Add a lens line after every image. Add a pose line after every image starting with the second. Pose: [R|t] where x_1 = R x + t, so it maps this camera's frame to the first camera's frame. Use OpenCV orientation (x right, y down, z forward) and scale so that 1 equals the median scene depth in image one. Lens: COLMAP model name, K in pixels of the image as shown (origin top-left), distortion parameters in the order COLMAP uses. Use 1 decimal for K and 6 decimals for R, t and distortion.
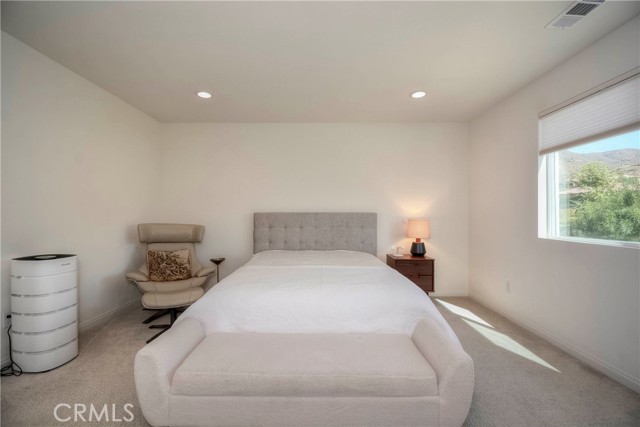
lens RADIAL K [[286.1, 0, 321.7], [0, 286.1, 211.3], [0, 0, 1]] dist [-0.000874, -0.012499]
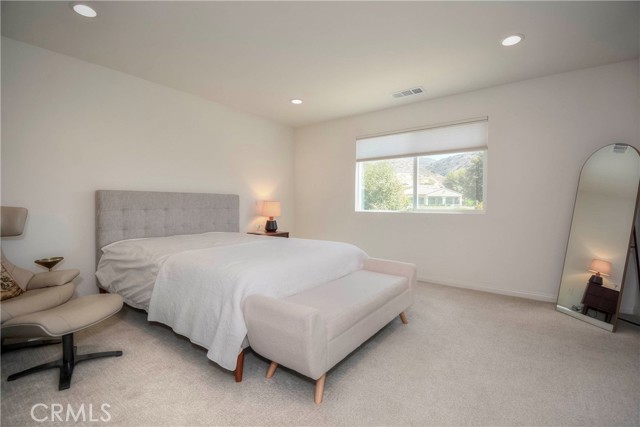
lens RADIAL K [[286.1, 0, 316.4], [0, 286.1, 214.3], [0, 0, 1]] dist [-0.000874, -0.012499]
pose [[0.582609, -0.025991, 0.812337, -0.572797], [-0.008219, 0.999249, 0.037866, 0.038138], [-0.812711, -0.028737, 0.581958, 0.147709]]
